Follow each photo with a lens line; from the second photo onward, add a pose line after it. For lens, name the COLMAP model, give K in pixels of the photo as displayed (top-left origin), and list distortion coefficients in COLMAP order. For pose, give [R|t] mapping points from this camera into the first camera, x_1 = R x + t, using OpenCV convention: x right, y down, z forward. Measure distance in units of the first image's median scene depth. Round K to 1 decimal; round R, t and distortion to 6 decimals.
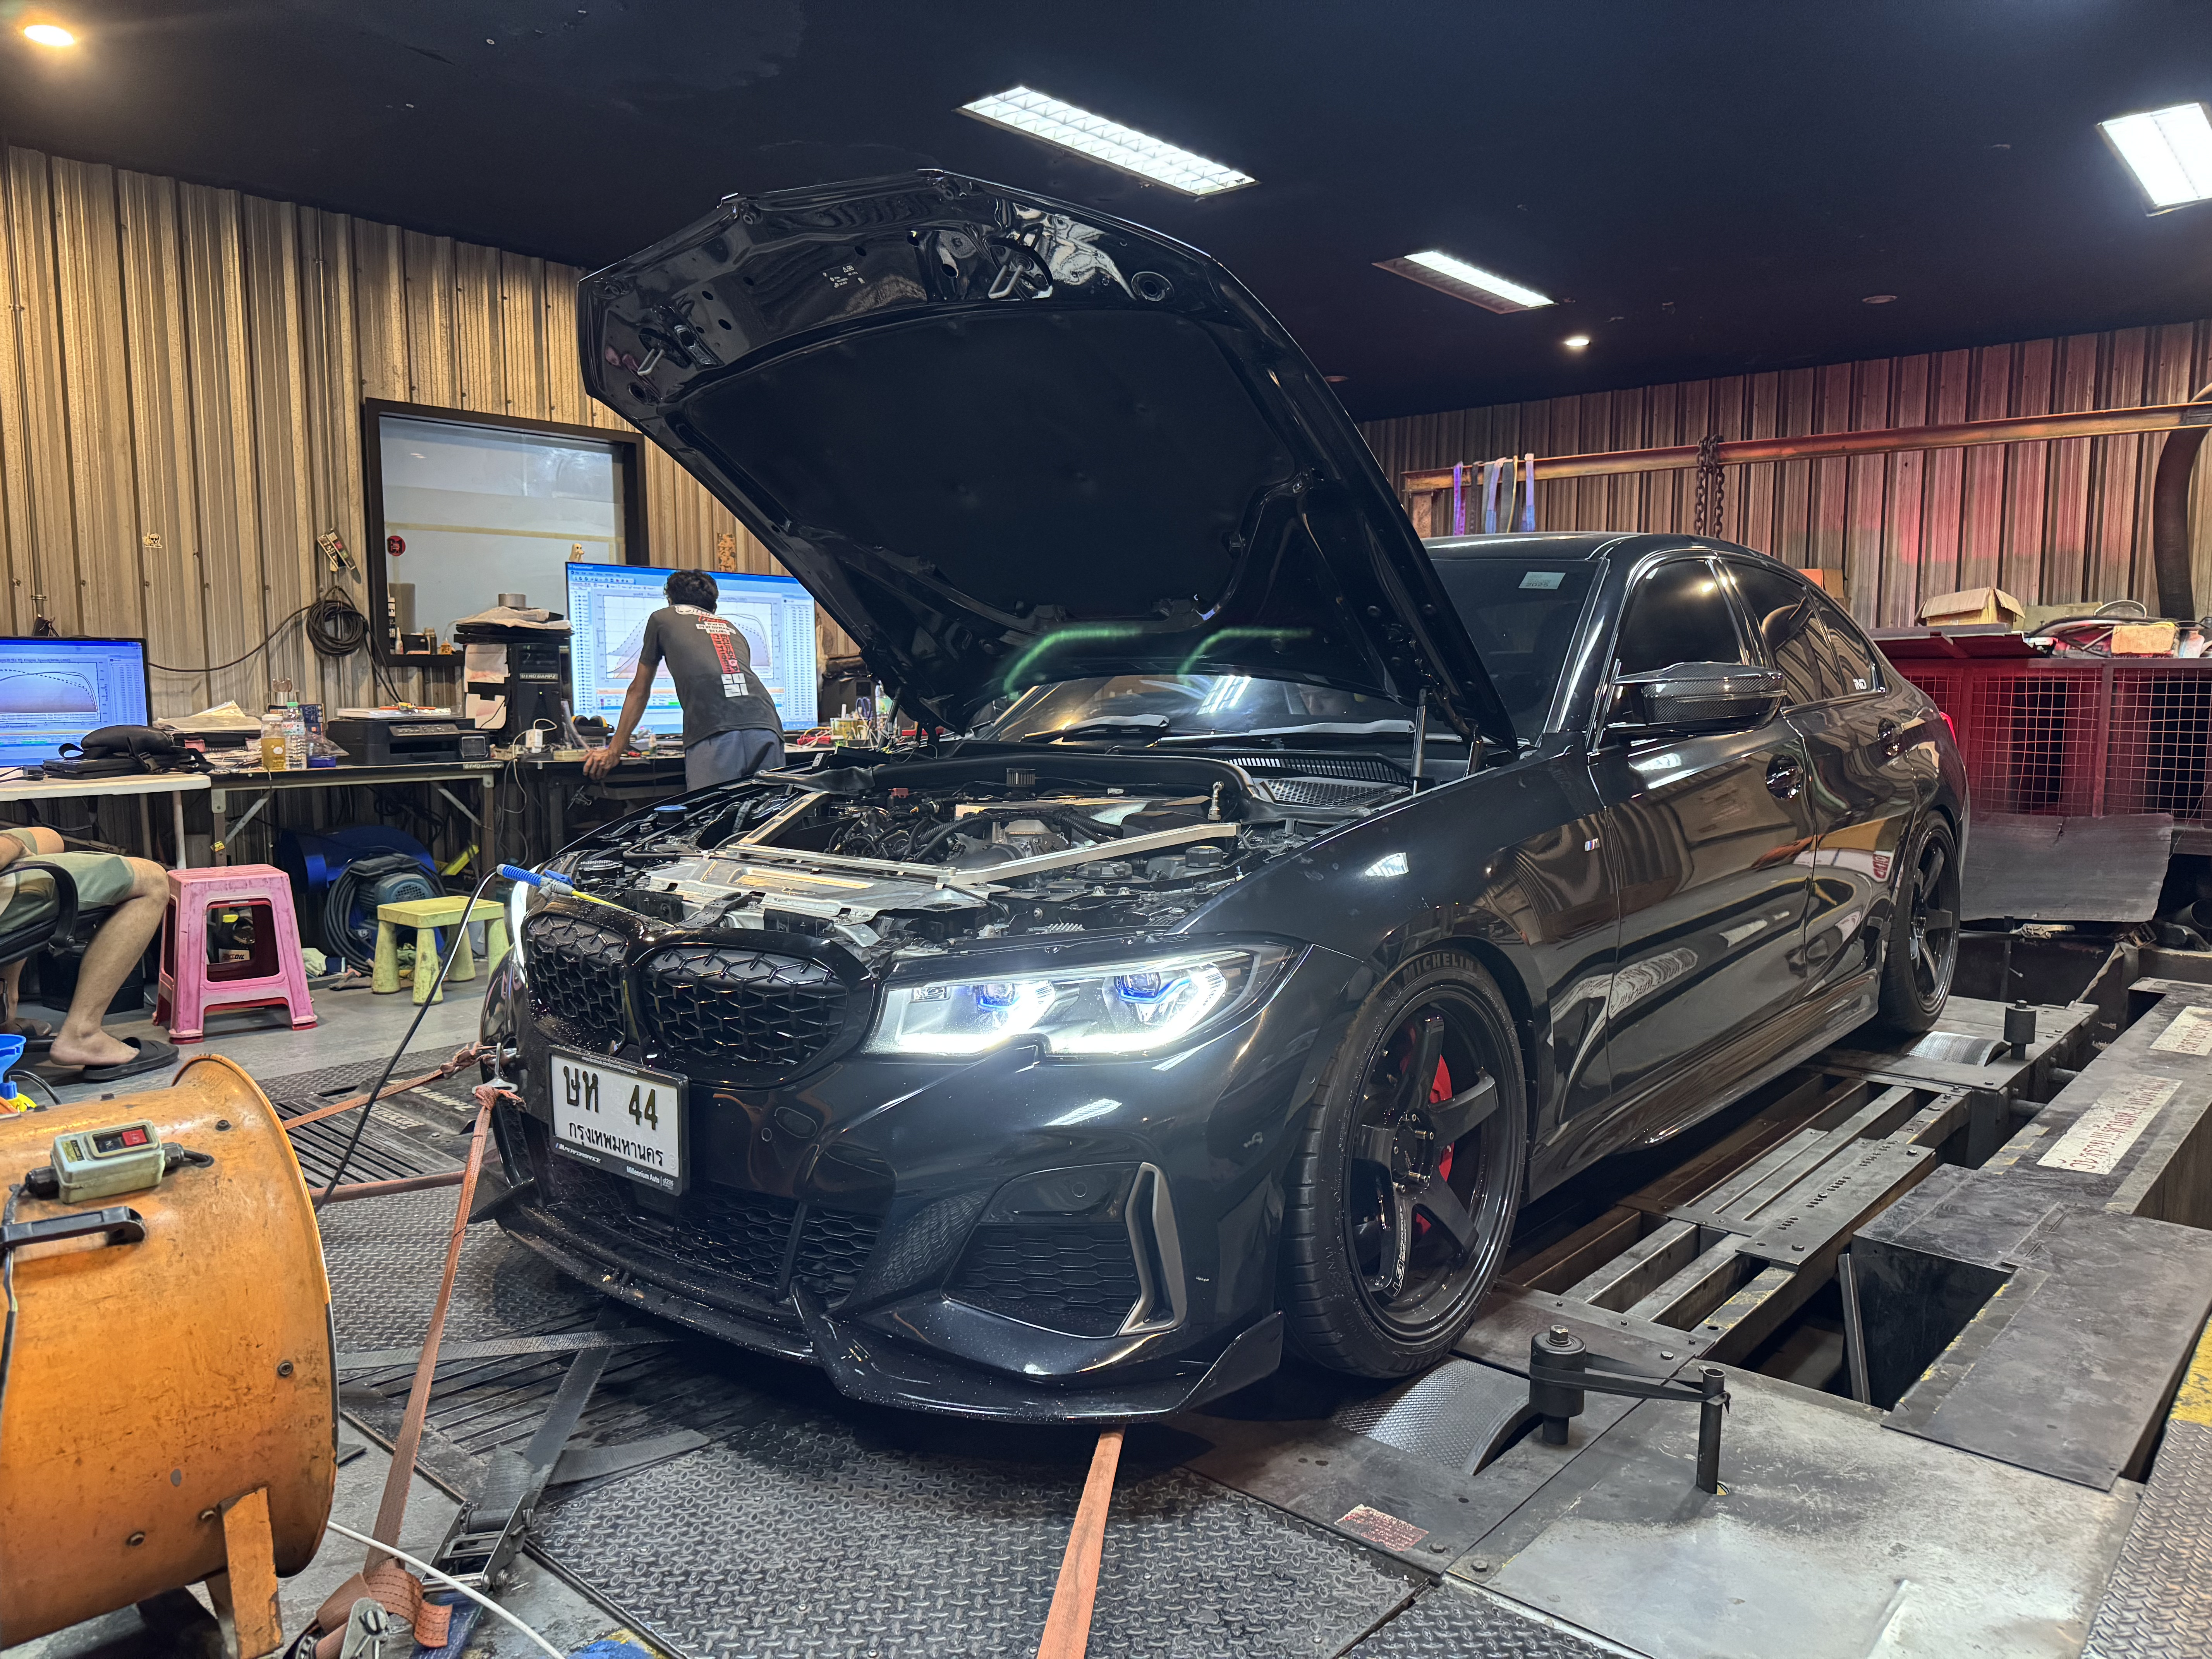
lens RADIAL K [[1546.5, 0, 1092.3], [0, 1546.5, 848.2], [0, 0, 1]] dist [-0.006139, 0.006775]
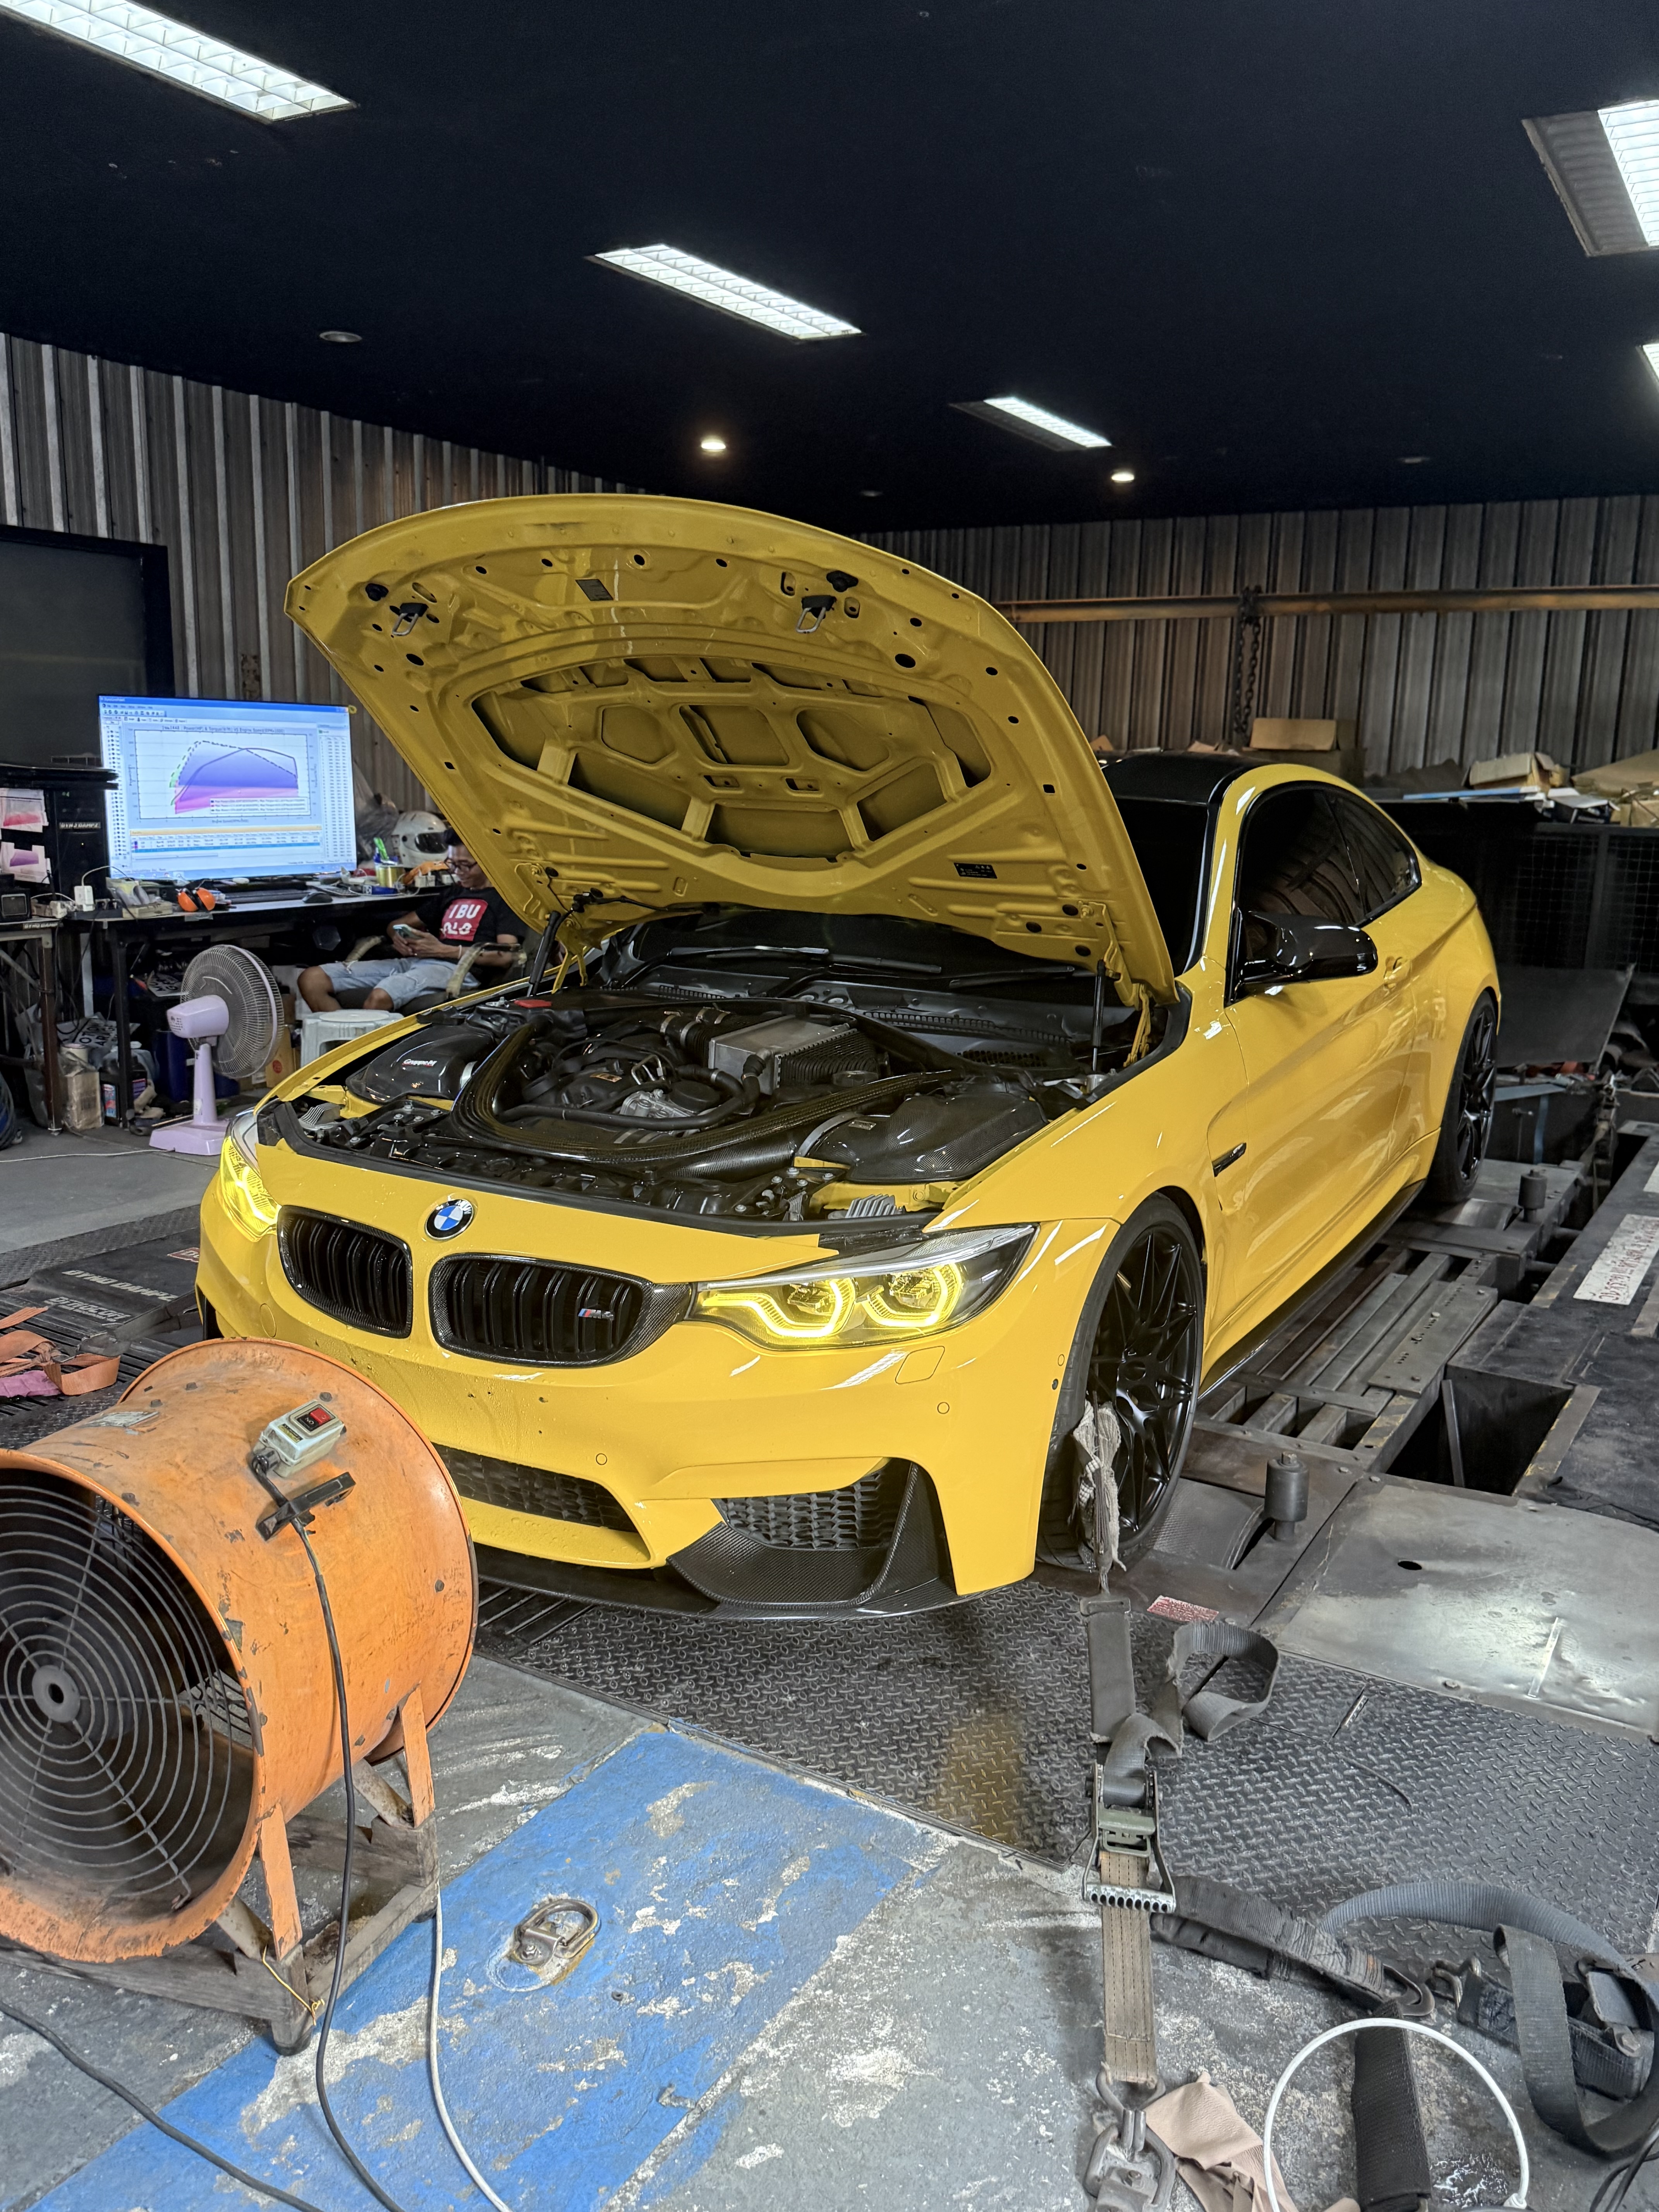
lens RADIAL K [[1770.4, 0, 753.4], [0, 1770.4, 1114.1], [0, 0, 1]] dist [-0.011366, 0.006244]
pose [[0.982012, -0.017286, 0.188025, -0.204965], [-0.001672, 0.994966, 0.100203, -0.056094], [-0.188811, -0.098715, 0.977039, -0.155403]]
